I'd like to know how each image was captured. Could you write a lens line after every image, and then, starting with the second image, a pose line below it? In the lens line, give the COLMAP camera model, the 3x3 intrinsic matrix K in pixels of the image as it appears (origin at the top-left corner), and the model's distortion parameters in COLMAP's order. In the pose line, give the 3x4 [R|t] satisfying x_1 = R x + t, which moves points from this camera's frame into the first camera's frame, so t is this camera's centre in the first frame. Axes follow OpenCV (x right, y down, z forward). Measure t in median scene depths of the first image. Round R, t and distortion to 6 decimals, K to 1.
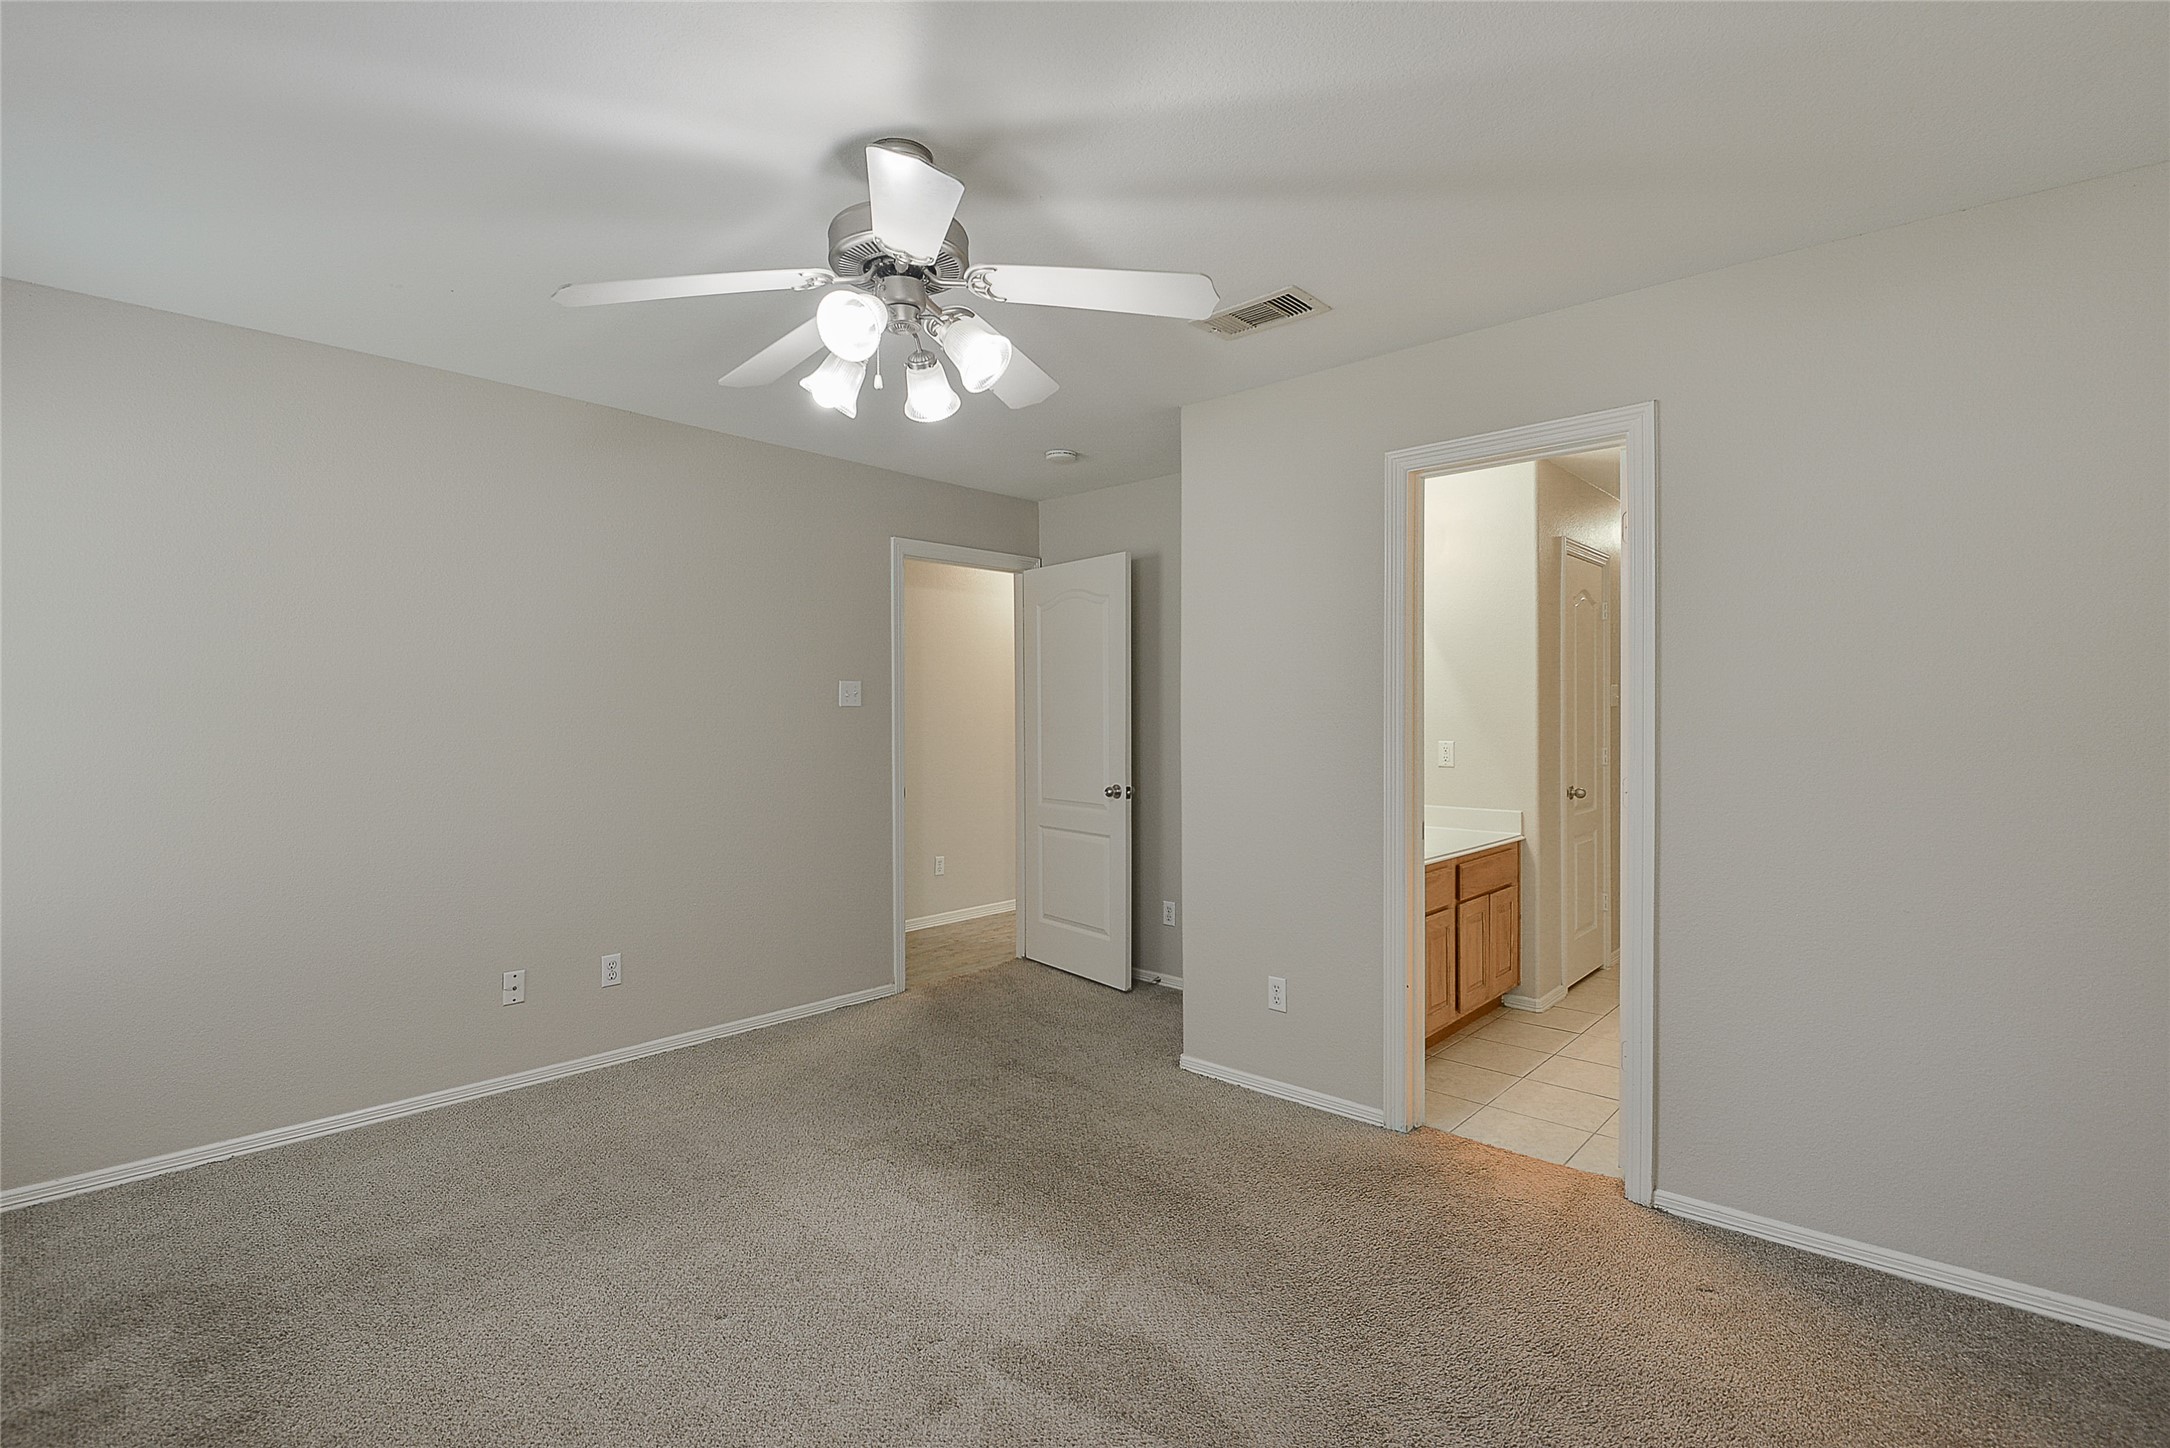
lens RADIAL K [[1010.2, 0, 1079.0], [0, 1010.2, 718.4], [0, 0, 1]] dist [0.002832, -0.018420]
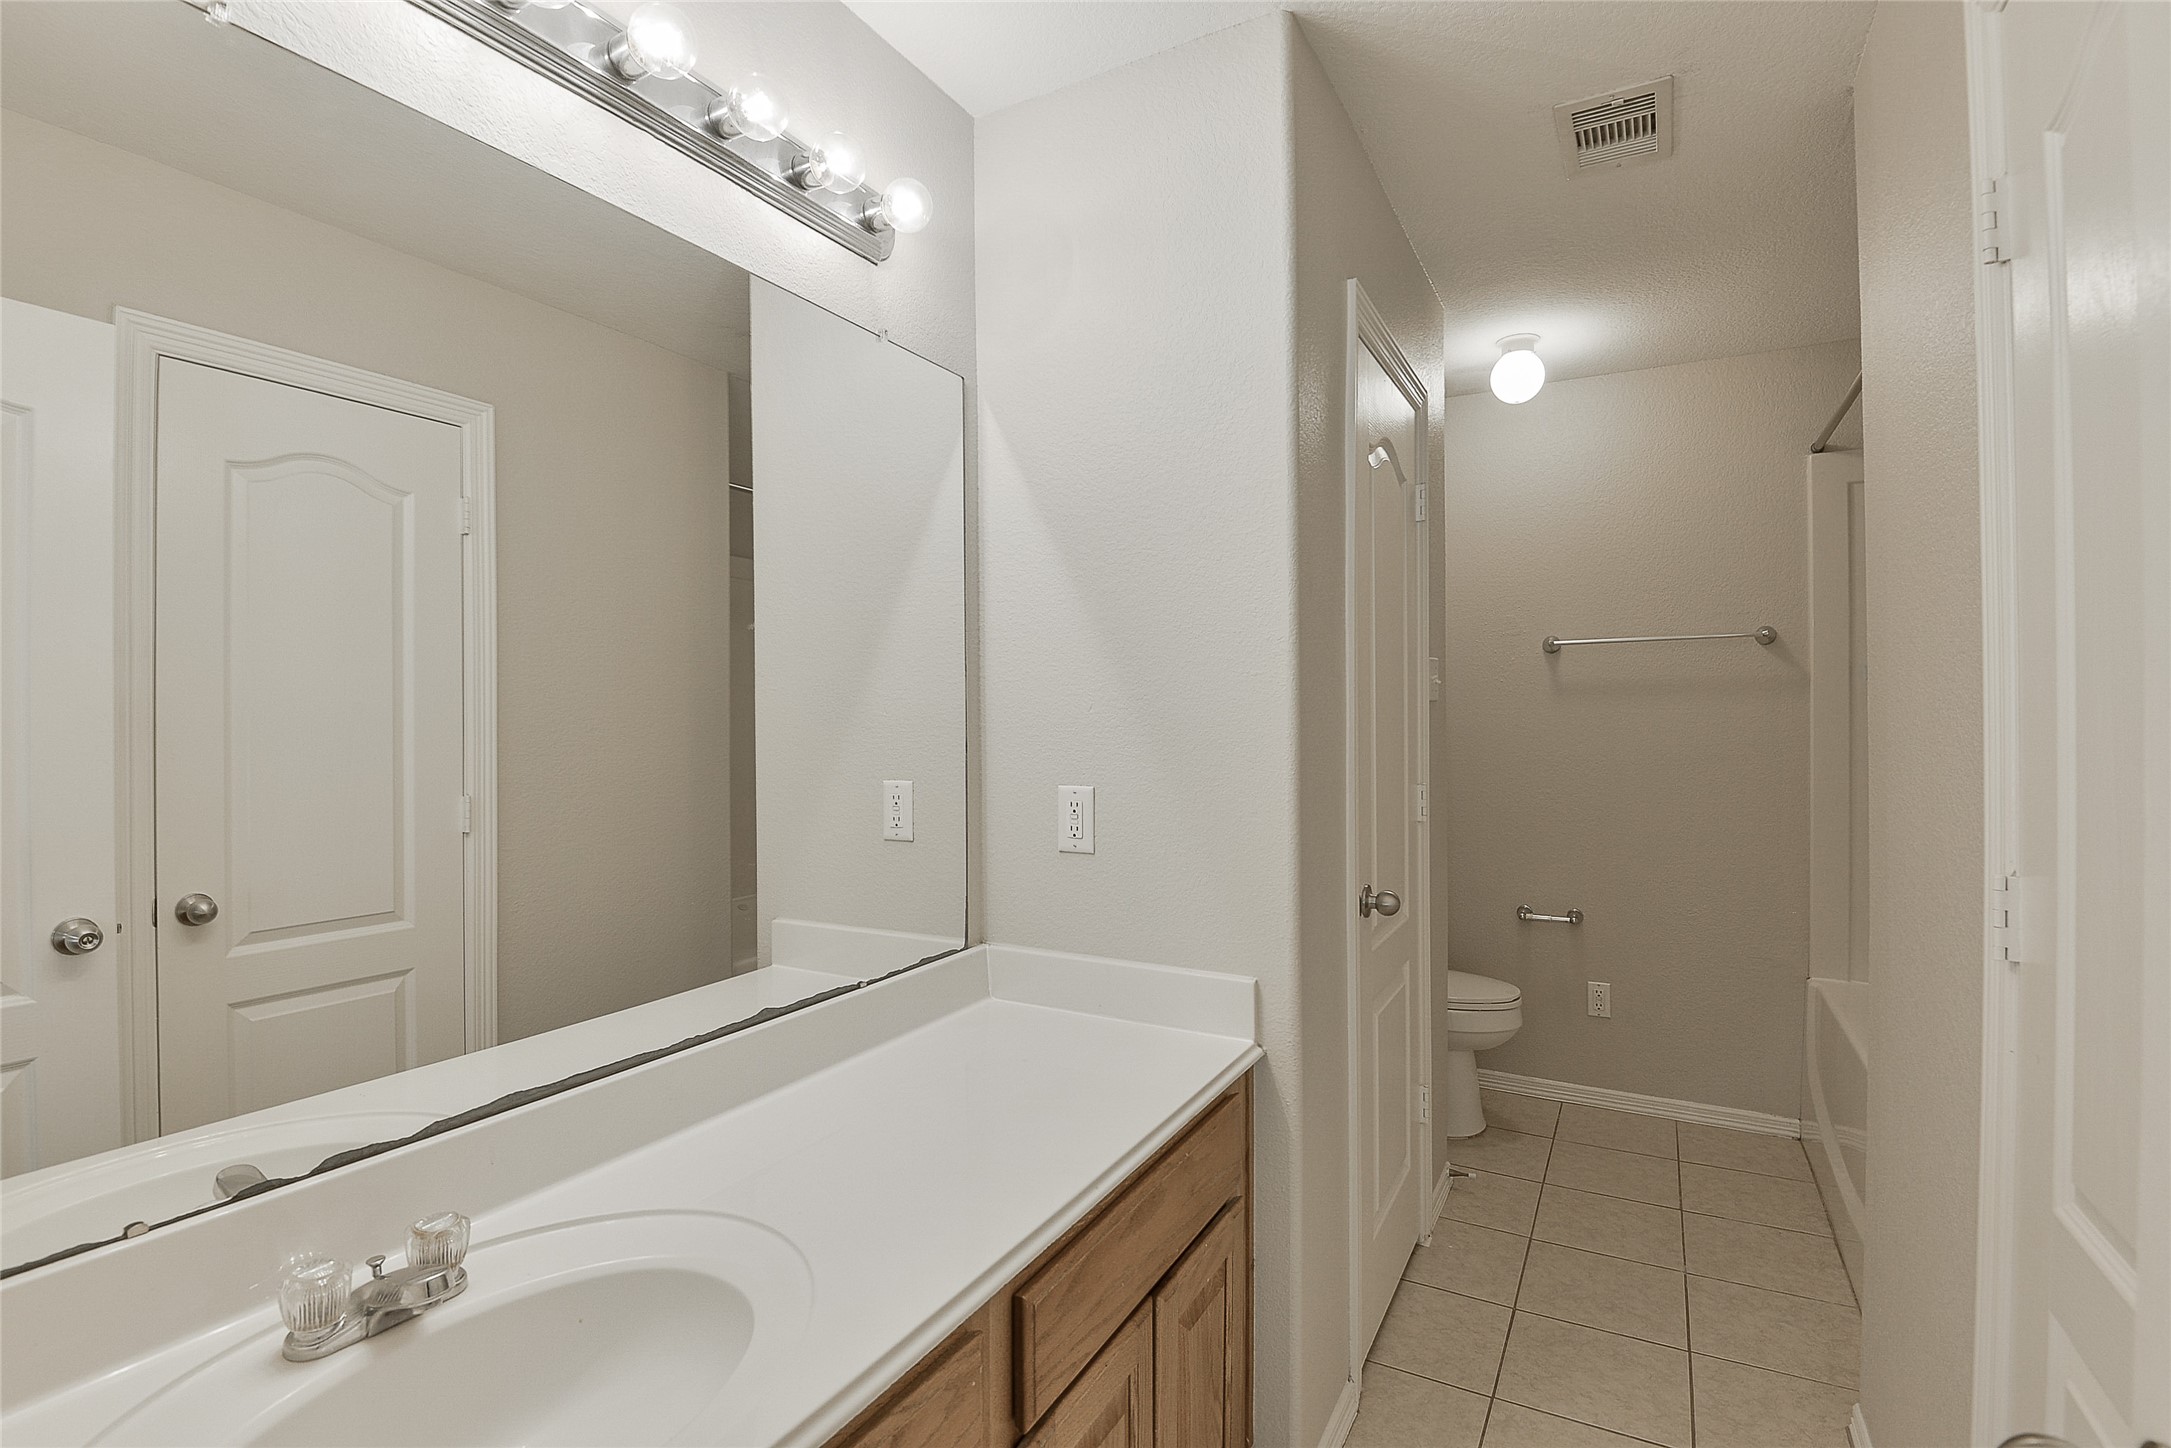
lens RADIAL K [[1010.7, 0, 1079.5], [0, 1010.7, 718.4], [0, 0, 1]] dist [0.002832, -0.018420]
pose [[0.975117, 0.003919, 0.221657, 0.294420], [-0.003246, 0.999989, -0.003397, -0.002611], [-0.221668, 0.002593, 0.975119, 0.656381]]
